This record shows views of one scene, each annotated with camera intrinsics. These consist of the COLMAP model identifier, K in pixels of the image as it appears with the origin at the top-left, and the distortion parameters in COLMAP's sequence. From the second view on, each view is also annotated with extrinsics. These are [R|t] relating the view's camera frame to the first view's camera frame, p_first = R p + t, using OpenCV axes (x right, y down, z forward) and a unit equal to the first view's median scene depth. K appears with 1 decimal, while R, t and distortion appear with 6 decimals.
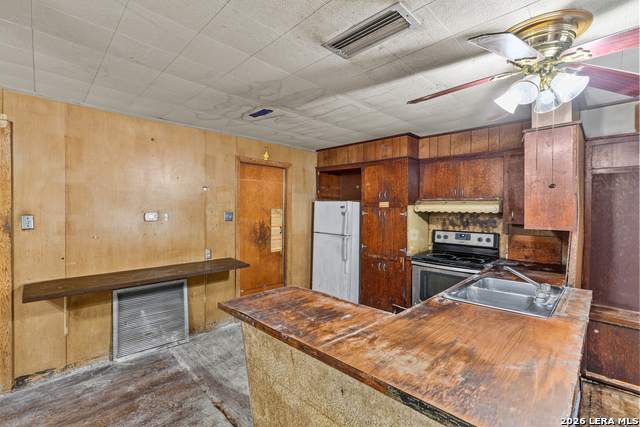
lens RADIAL K [[284.8, 0, 317.5], [0, 284.8, 209.6], [0, 0, 1]] dist [-0.000644, -0.000531]
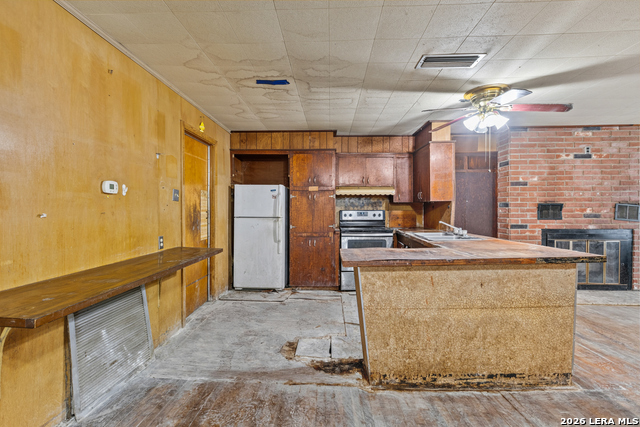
lens RADIAL K [[284.8, 0, 316.4], [0, 284.8, 210.8], [0, 0, 1]] dist [-0.000644, -0.000531]
pose [[0.732391, -0.013320, 0.680753, -0.745591], [0.011323, 0.999909, 0.007382, 0.087505], [-0.680790, 0.002302, 0.732475, 0.201815]]
